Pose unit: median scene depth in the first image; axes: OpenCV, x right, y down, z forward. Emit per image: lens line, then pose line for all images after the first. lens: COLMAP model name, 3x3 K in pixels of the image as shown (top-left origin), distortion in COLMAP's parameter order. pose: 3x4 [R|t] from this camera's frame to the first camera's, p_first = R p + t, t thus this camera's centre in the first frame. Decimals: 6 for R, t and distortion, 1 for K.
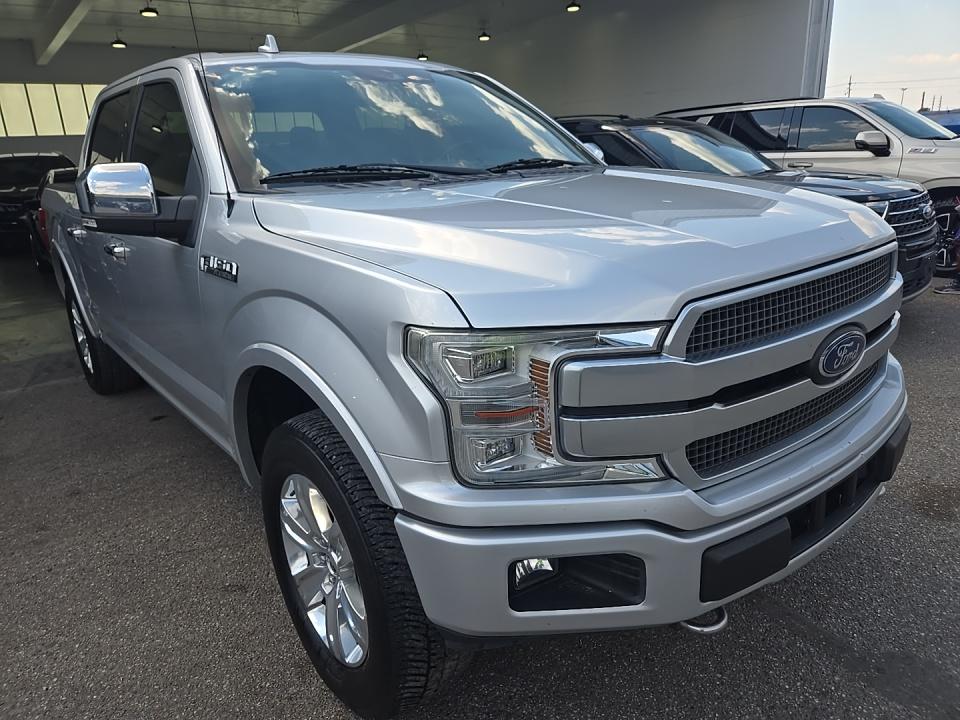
lens RADIAL K [[636.5, 0, 480.0], [0, 636.5, 360.0], [0, 0, 1]] dist [0.026145, -0.003910]
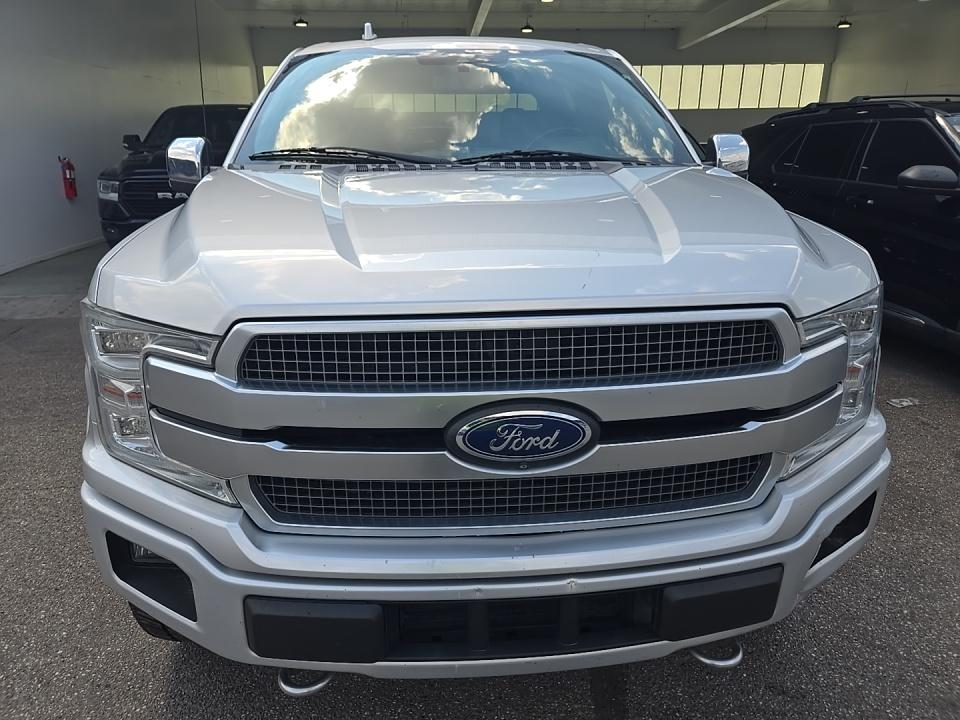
lens RADIAL K [[636.5, 0, 480.0], [0, 636.5, 360.0], [0, 0, 1]] dist [0.026145, -0.003910]
pose [[0.834420, 0.219040, -0.505732, 0.641603], [-0.203603, 0.975229, 0.086455, -0.109511], [0.512141, 0.030829, 0.858348, 0.243353]]
